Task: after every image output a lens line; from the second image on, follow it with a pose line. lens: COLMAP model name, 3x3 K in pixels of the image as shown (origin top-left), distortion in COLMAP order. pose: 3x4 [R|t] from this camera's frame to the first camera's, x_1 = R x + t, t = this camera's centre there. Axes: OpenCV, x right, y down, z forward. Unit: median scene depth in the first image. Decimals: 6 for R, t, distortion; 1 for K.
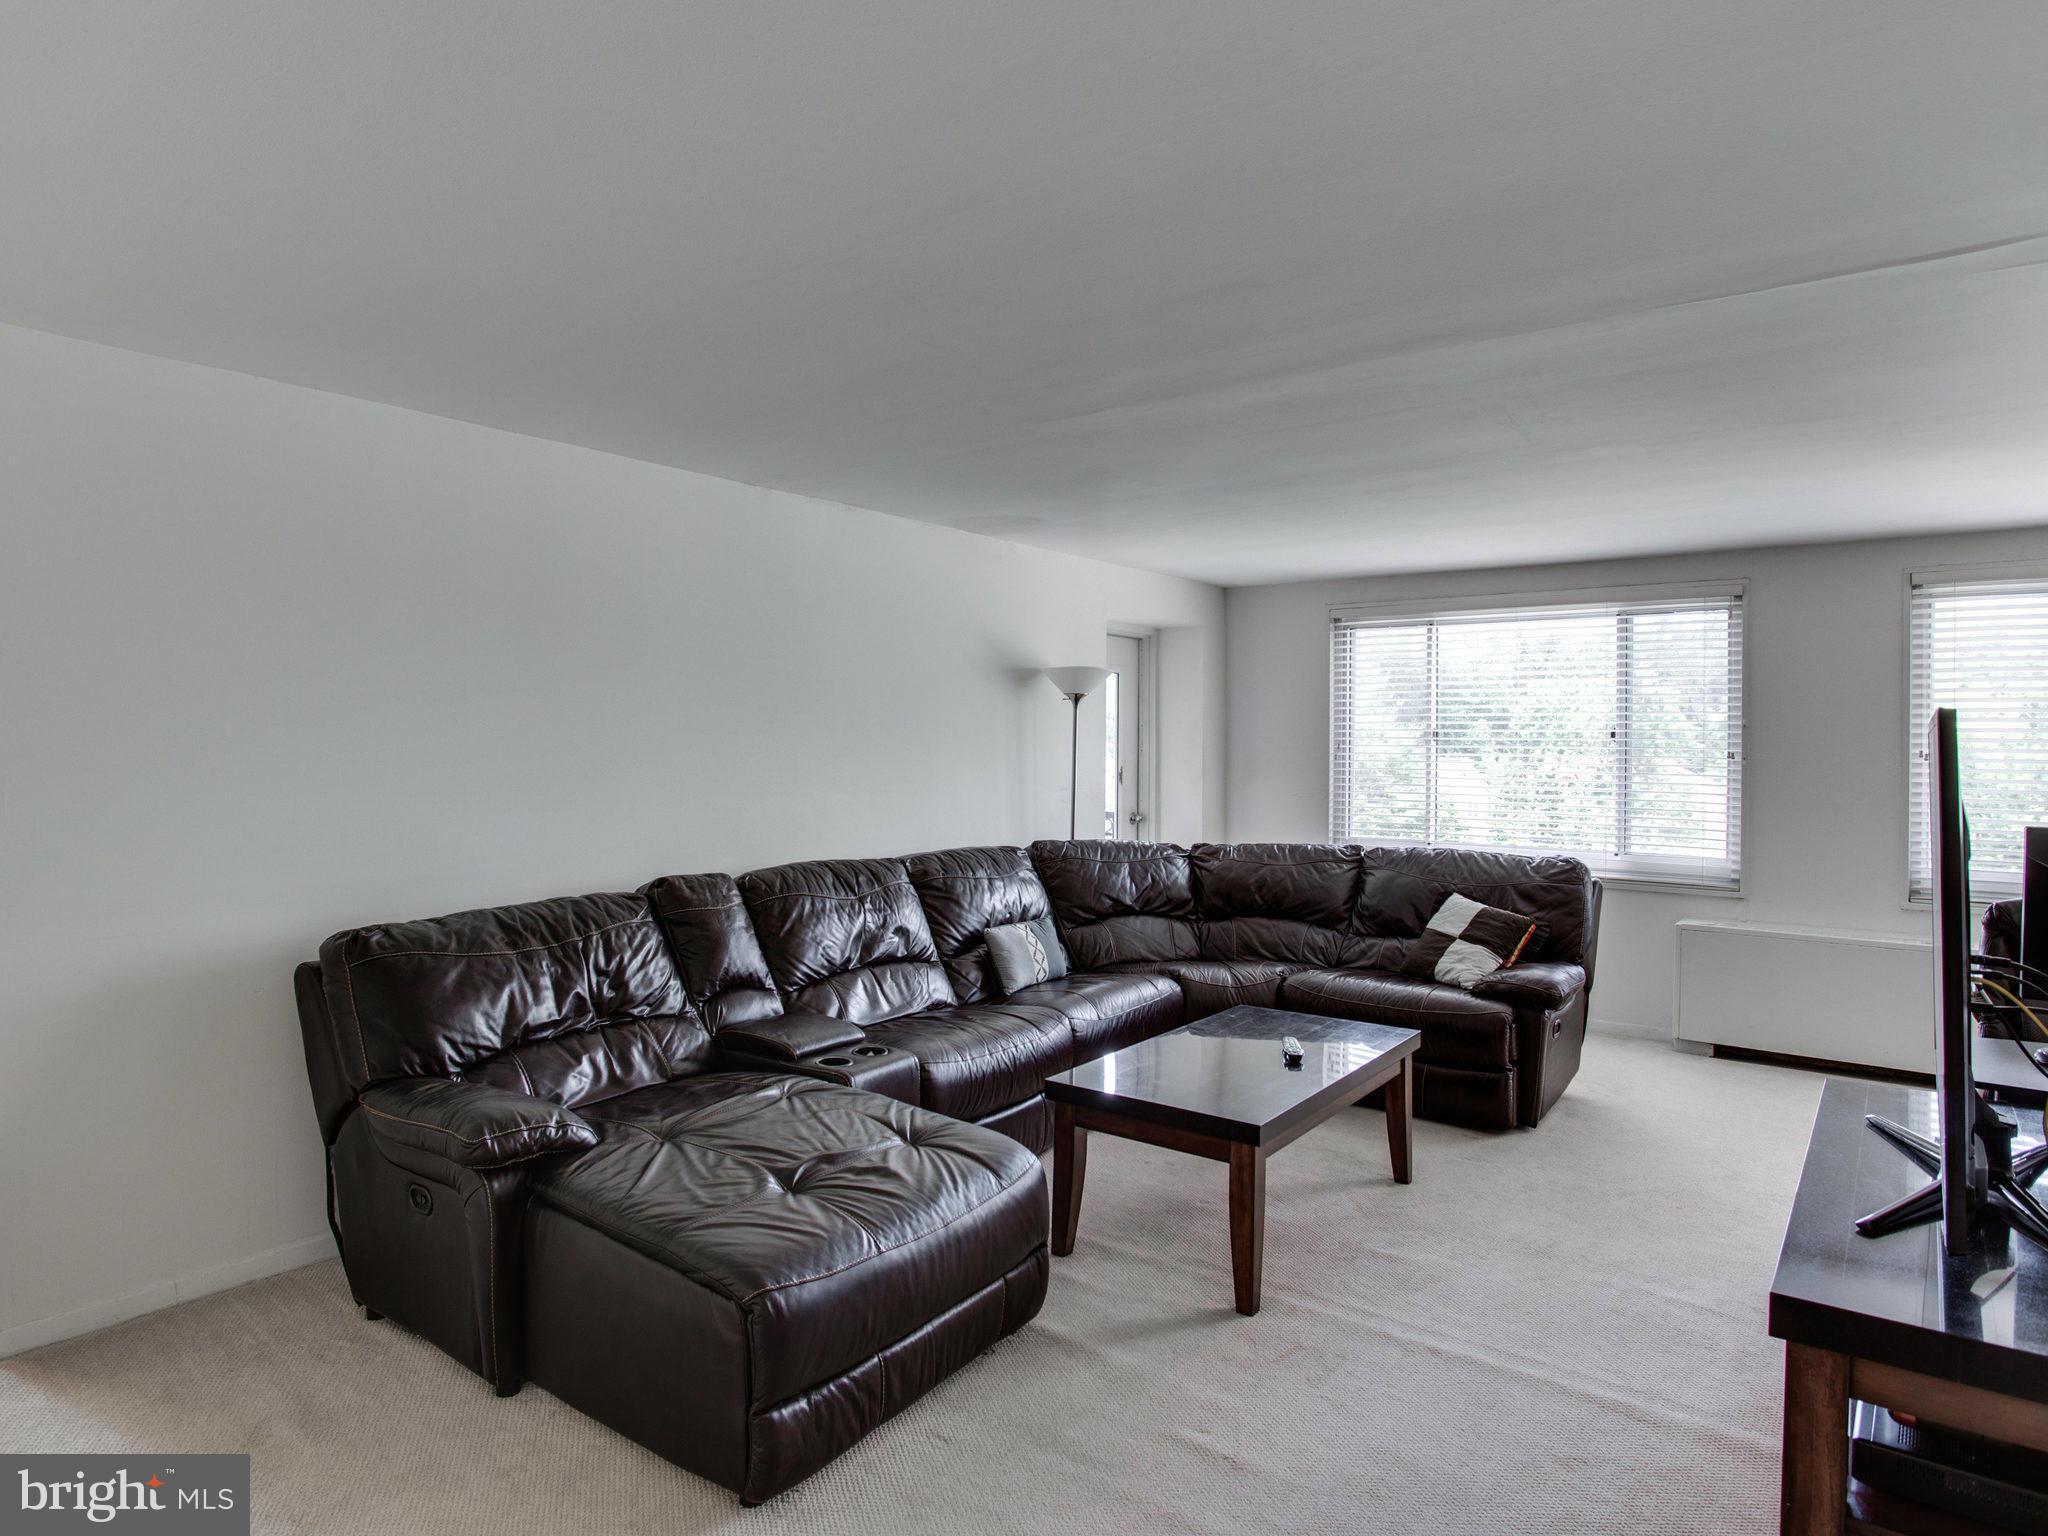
lens RADIAL K [[1238.1, 0, 1031.8], [0, 1238.1, 730.8], [0, 0, 1]] dist [-0.005434, 0.000555]
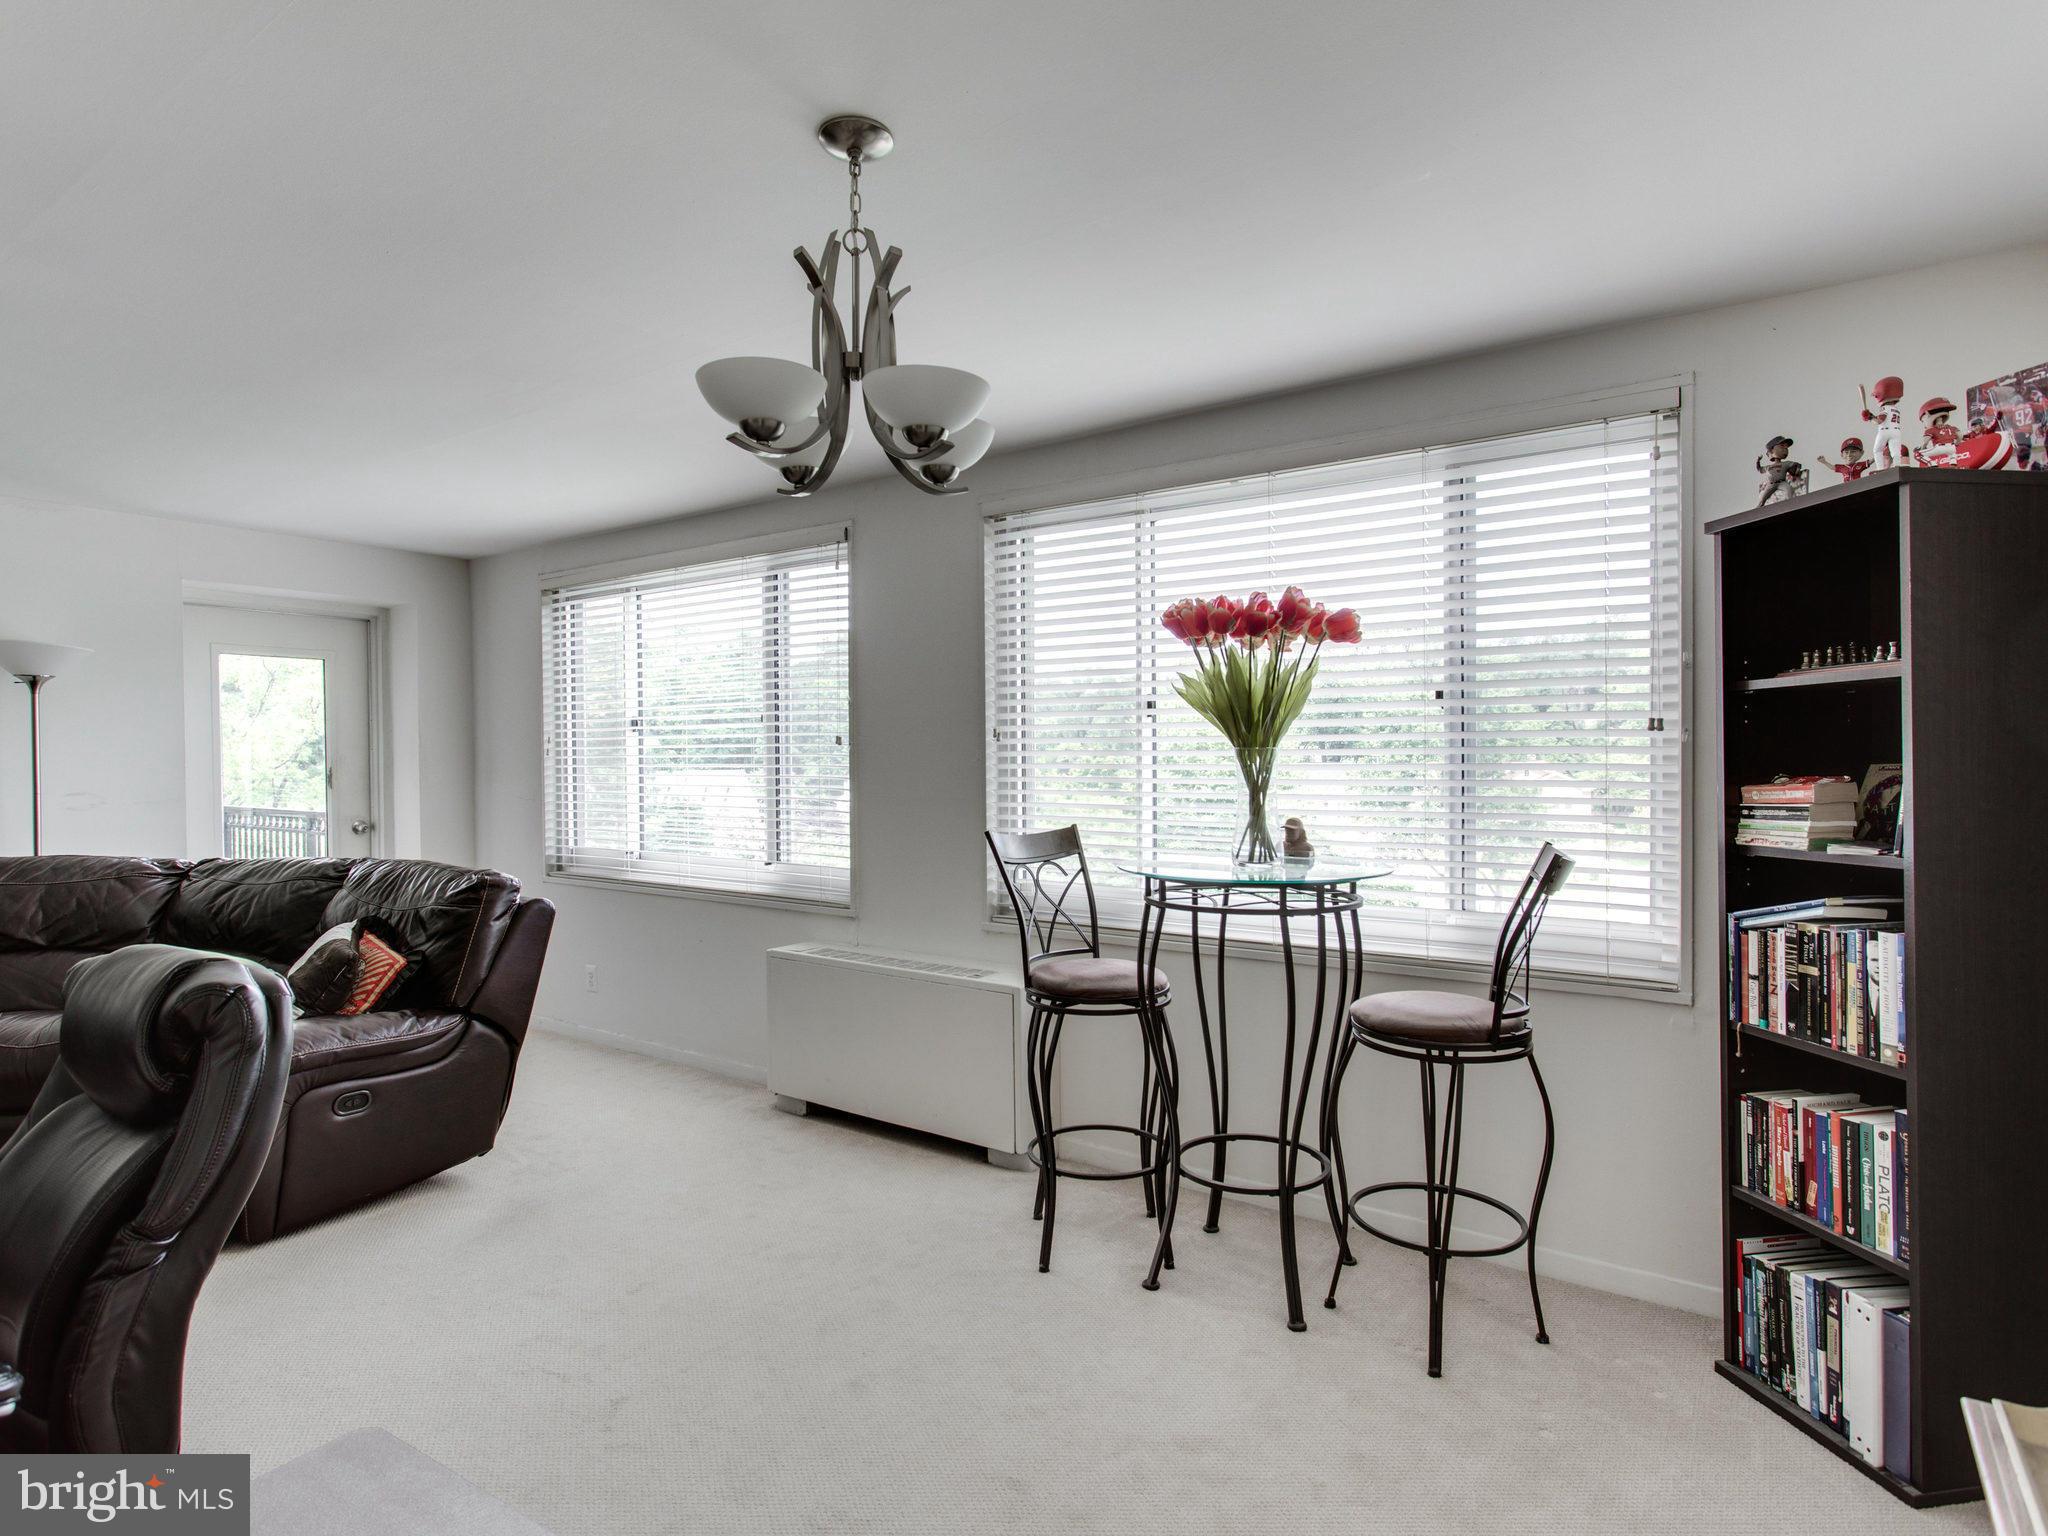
lens RADIAL K [[1238.1, 0, 1031.8], [0, 1238.1, 730.8], [0, 0, 1]] dist [-0.005434, 0.000555]
pose [[0.997415, -0.022069, -0.068390, 0.750960], [0.022085, 0.999756, -0.000519, 0.016812], [0.068385, -0.000993, 0.997659, 0.210149]]
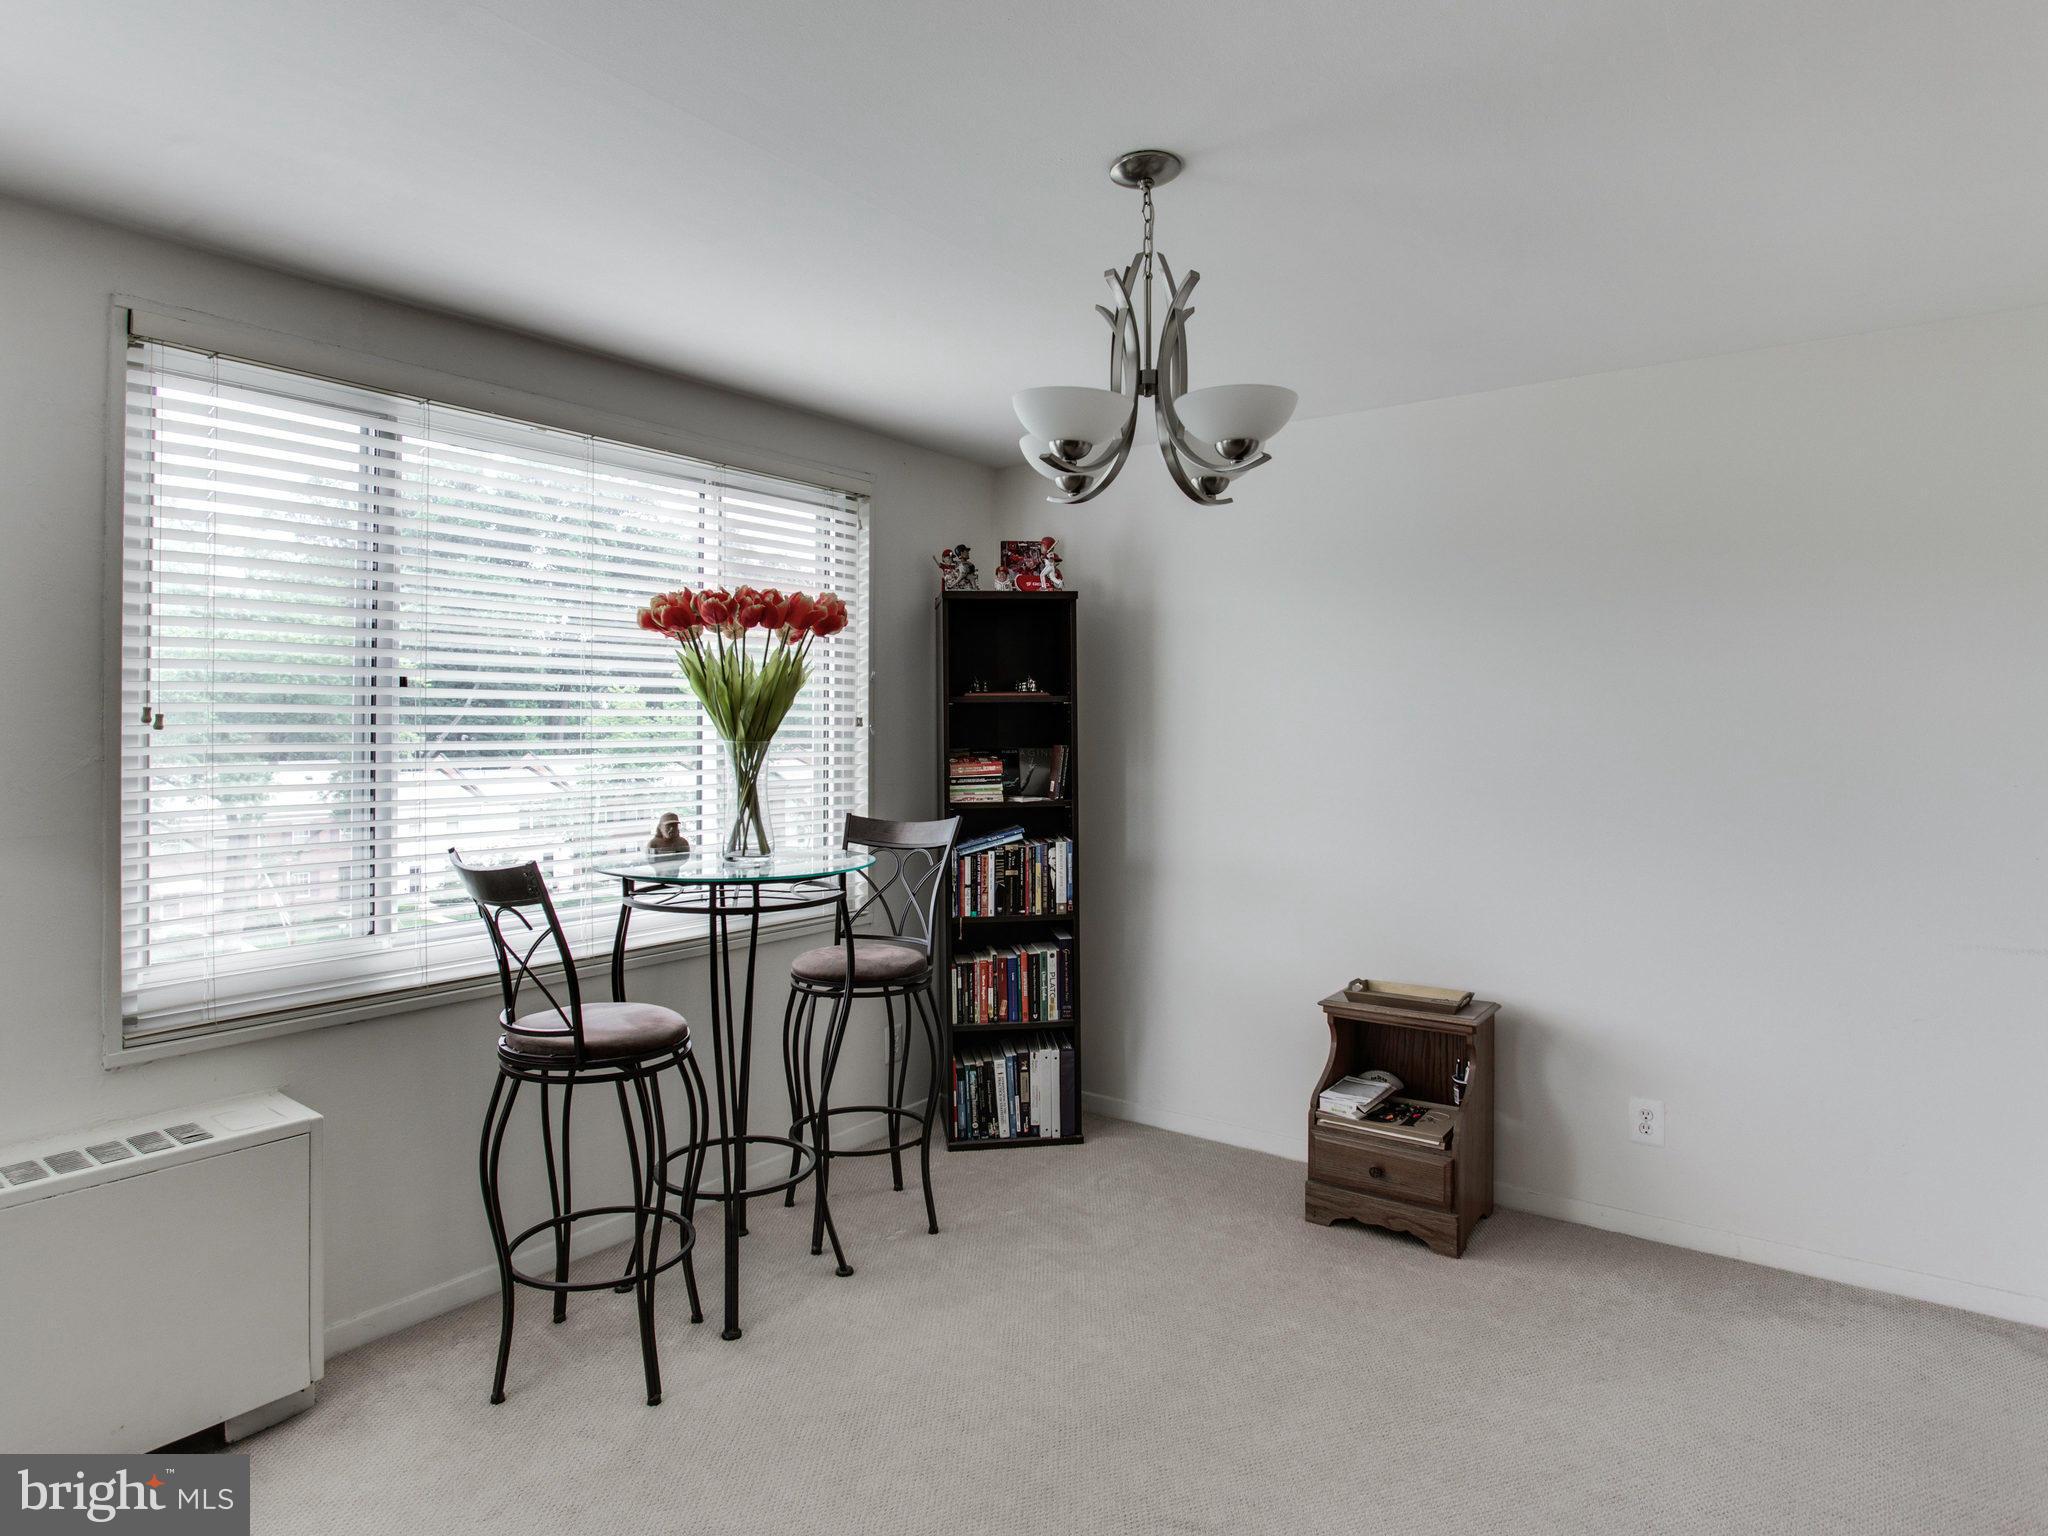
lens RADIAL K [[1238.1, 0, 1031.8], [0, 1238.1, 730.8], [0, 0, 1]] dist [-0.005434, 0.000555]
pose [[0.028444, -0.015823, 0.999470, 0.275105], [-0.011085, 0.999808, 0.016144, 0.011710], [-0.999534, -0.011538, 0.028263, 0.623308]]
